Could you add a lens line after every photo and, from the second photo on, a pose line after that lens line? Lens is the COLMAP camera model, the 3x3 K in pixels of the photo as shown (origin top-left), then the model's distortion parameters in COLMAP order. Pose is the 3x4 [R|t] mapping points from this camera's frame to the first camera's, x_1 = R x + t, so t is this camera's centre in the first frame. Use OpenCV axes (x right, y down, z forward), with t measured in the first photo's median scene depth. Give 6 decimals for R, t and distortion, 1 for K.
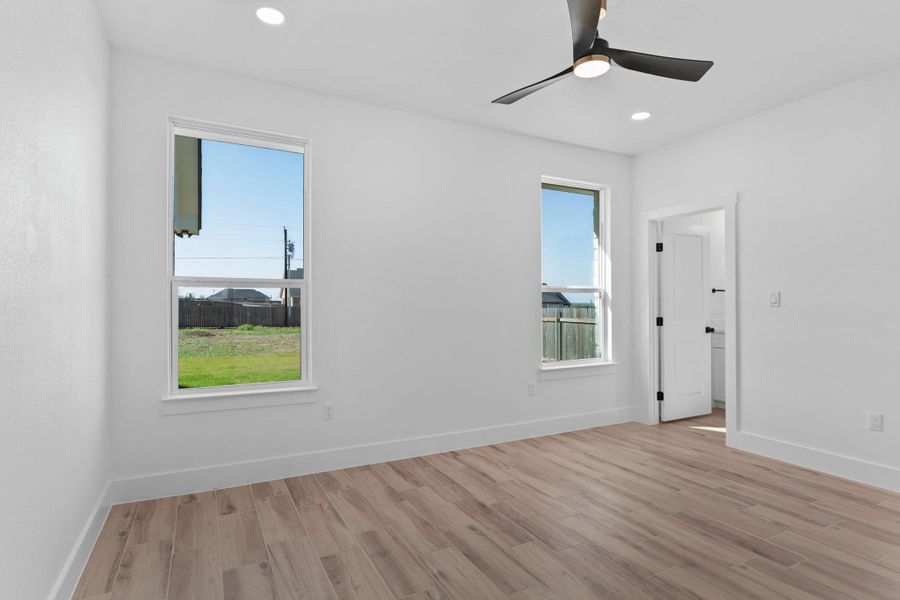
lens RADIAL K [[472.7, 0, 450.0], [0, 472.7, 300.0], [0, 0, 1]] dist [-0.000219, -0.000464]
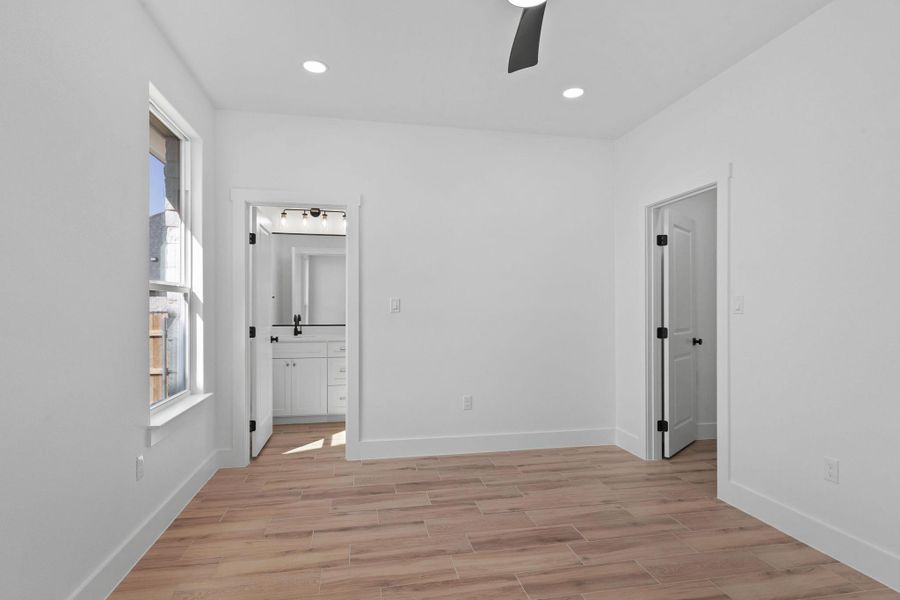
lens RADIAL K [[472.7, 0, 450.0], [0, 472.7, 300.0], [0, 0, 1]] dist [-0.000219, -0.000464]
pose [[0.282379, 0.022325, 0.959043, -0.293987], [-0.007633, 0.999750, -0.021025, 0.008285], [-0.959273, -0.001384, 0.282478, 0.596791]]
